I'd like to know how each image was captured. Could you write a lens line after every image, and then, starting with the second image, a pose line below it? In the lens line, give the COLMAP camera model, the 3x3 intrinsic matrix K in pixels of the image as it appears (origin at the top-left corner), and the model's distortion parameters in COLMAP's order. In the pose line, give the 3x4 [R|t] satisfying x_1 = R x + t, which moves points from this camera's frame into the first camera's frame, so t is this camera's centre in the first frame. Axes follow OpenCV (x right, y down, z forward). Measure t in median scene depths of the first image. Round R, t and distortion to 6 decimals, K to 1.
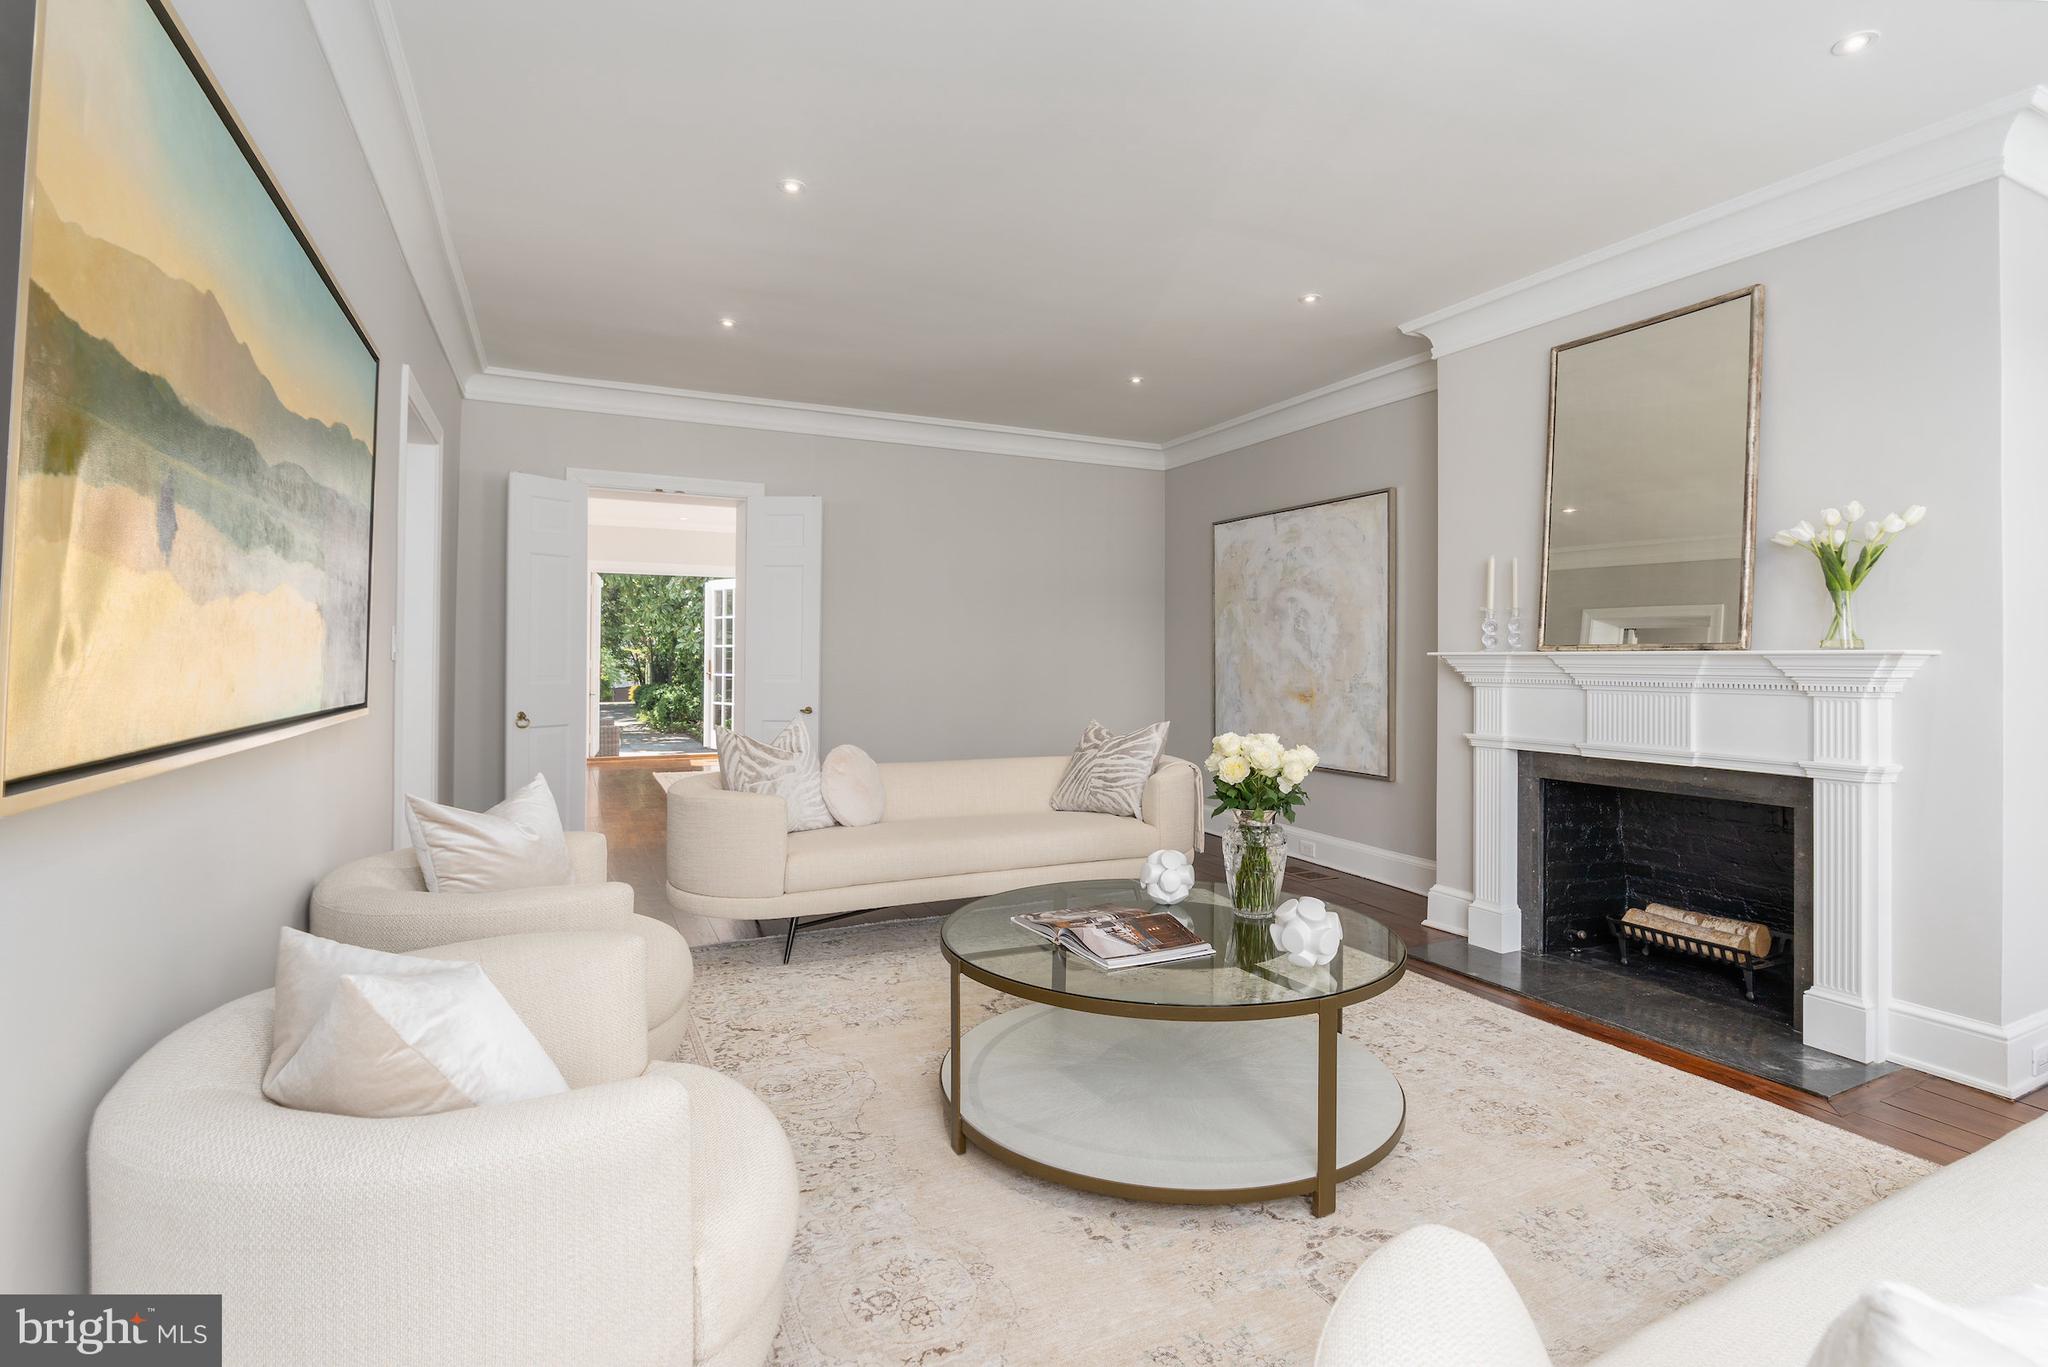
lens RADIAL K [[960.6, 0, 1053.1], [0, 960.6, 649.4], [0, 0, 1]] dist [-0.014373, 0.000386]
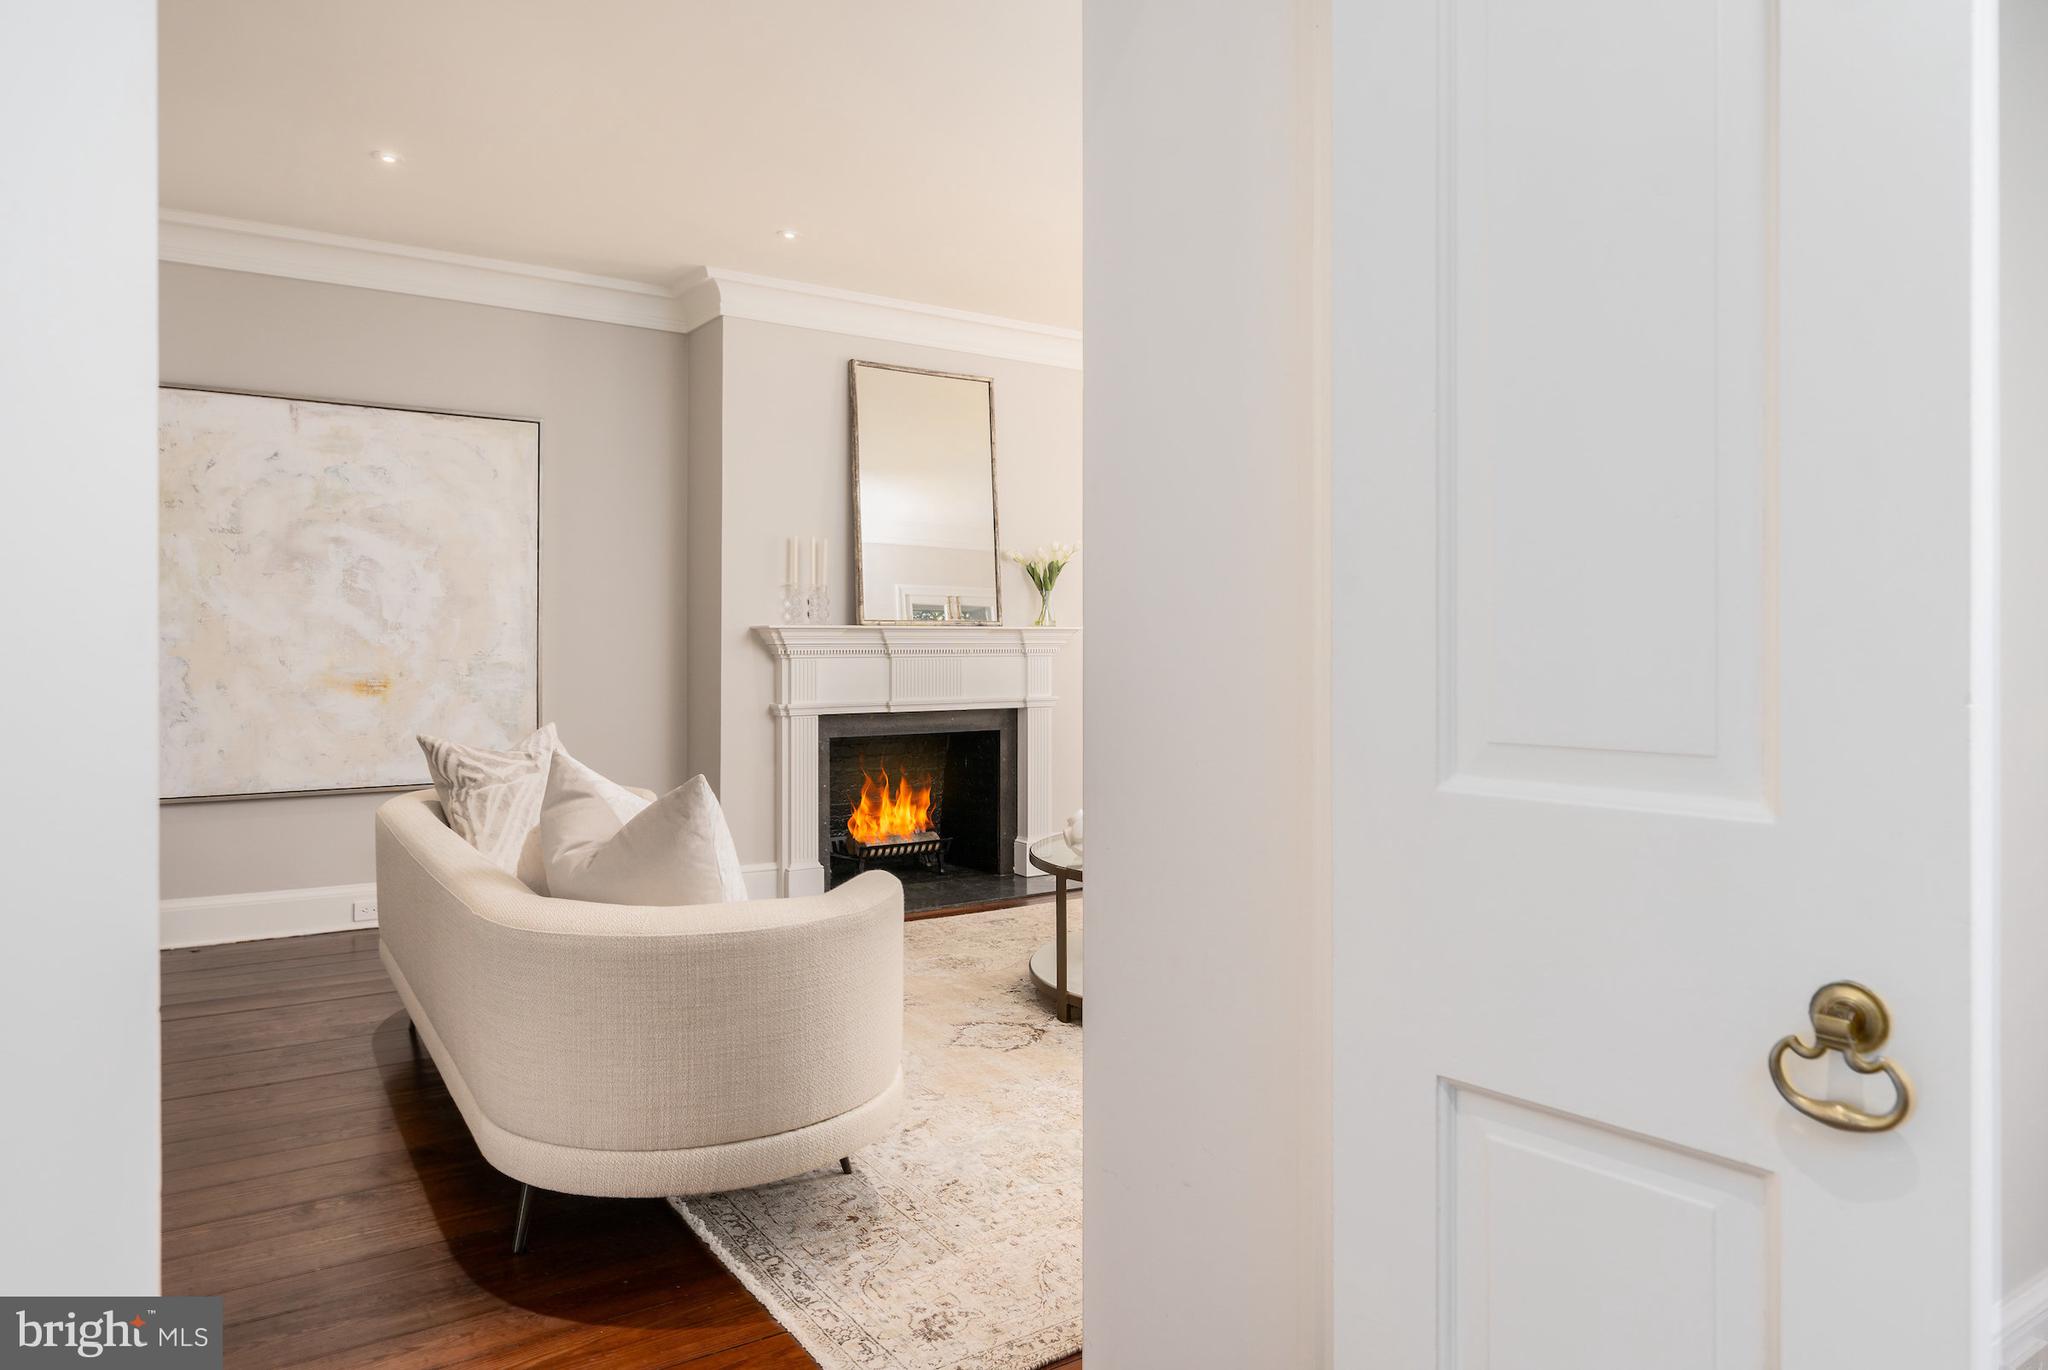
lens RADIAL K [[1246.1, 0, 1022.9], [0, 1246.1, 645.1], [0, 0, 1]] dist [-0.033221, -0.000873]
pose [[-0.102981, -0.008310, 0.994649, -1.013959], [-0.011402, 0.999909, 0.007173, 0.013031], [-0.994618, -0.010602, -0.103066, 0.983866]]
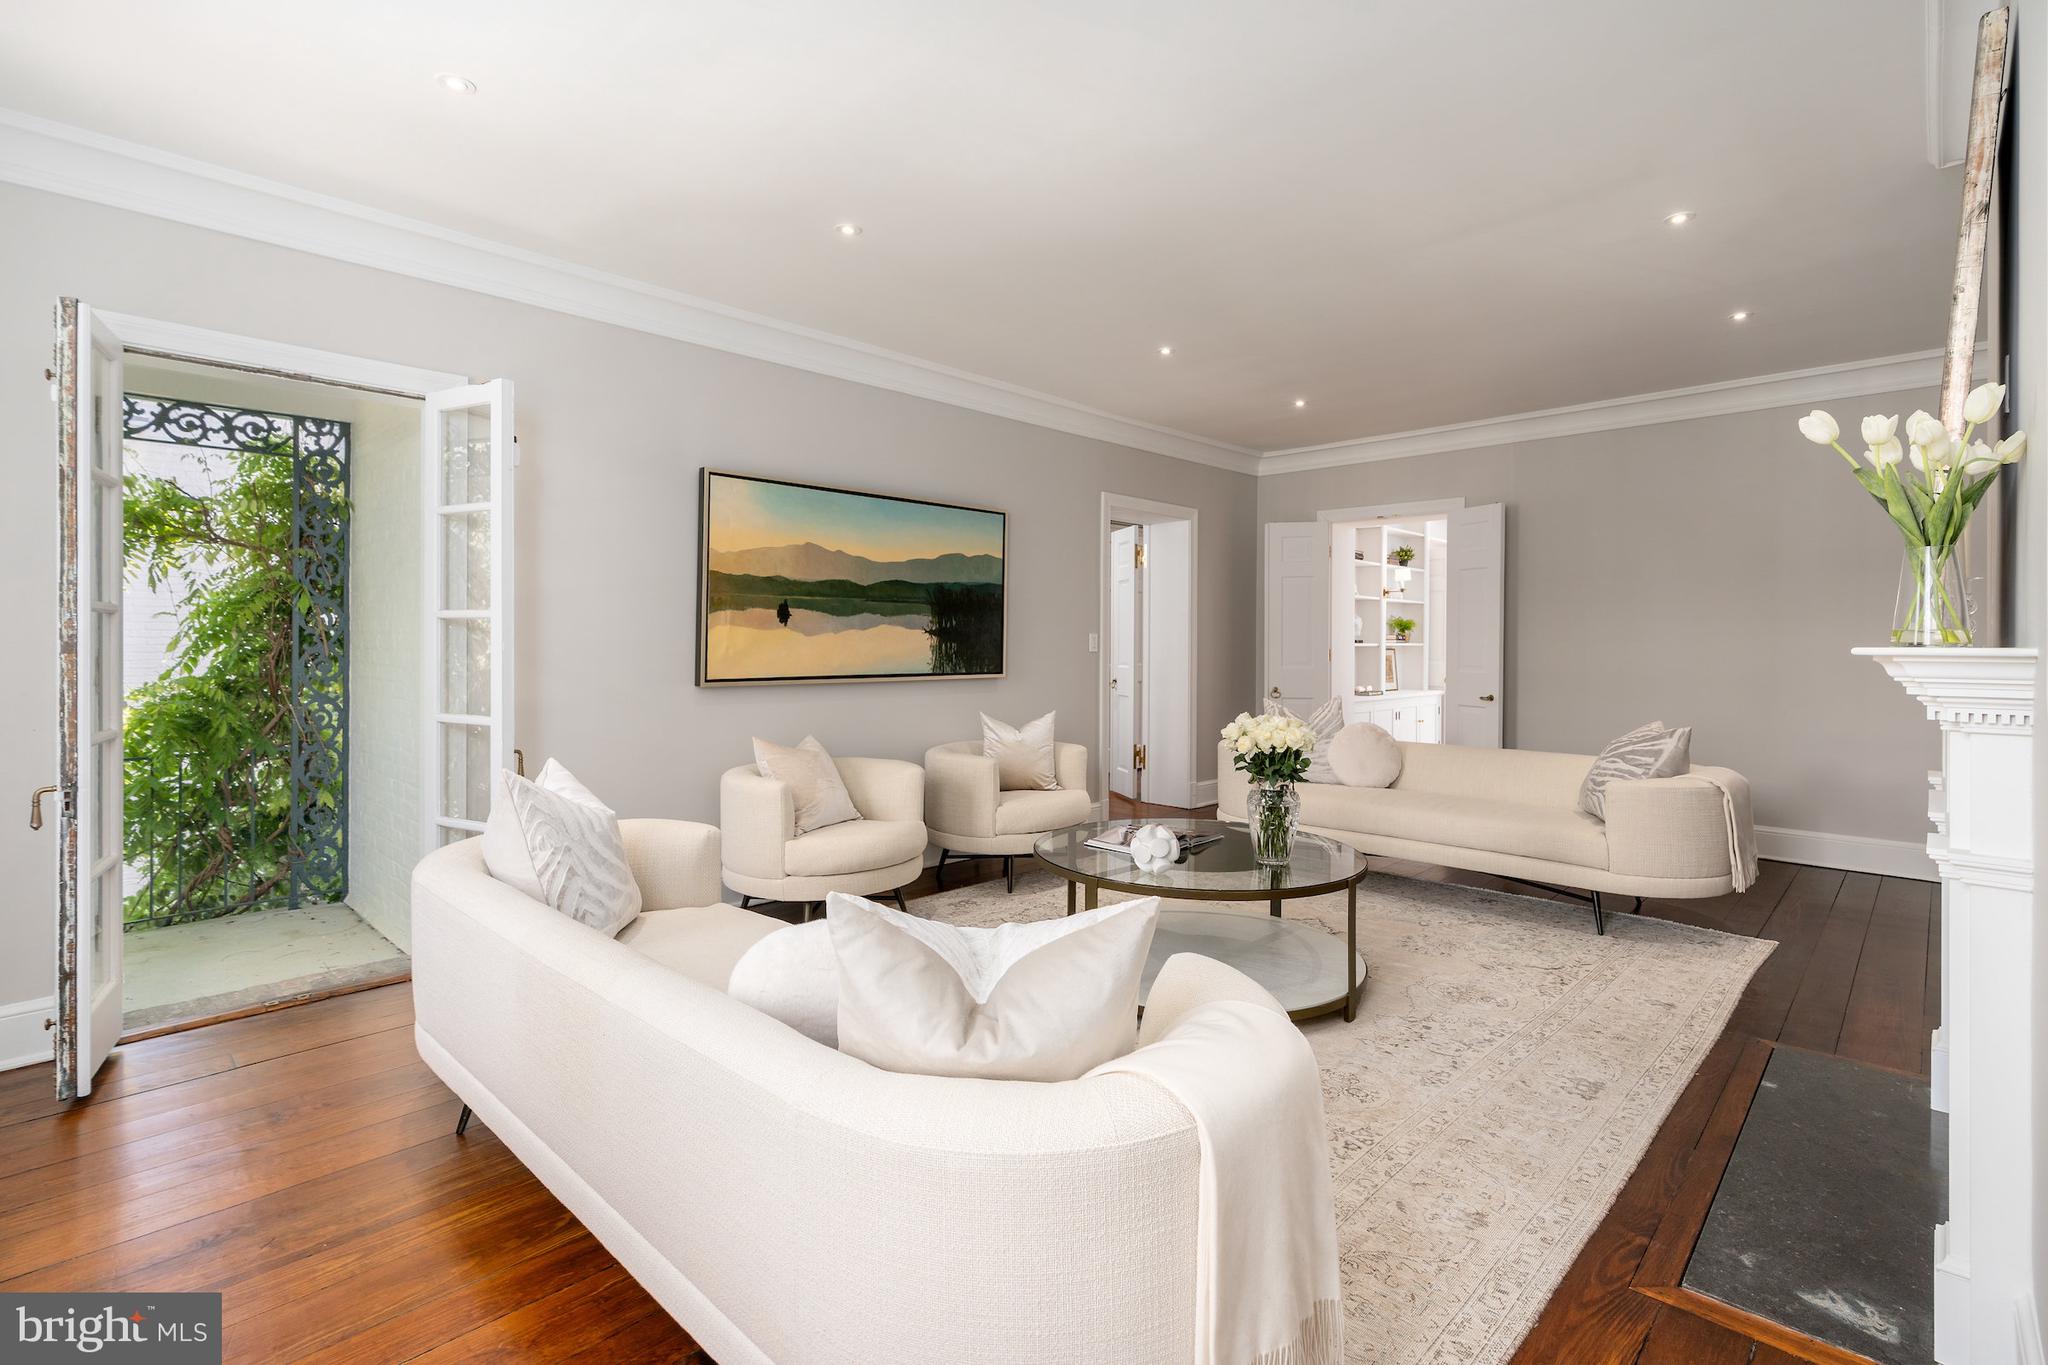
lens RADIAL K [[960.6, 0, 1053.1], [0, 960.6, 648.4], [0, 0, 1]] dist [-0.014373, 0.000386]
pose [[0.348818, 0.002144, -0.937188, 0.932040], [0.007687, 0.999957, 0.005149, -0.005124], [0.937159, -0.009001, 0.348787, 0.227656]]
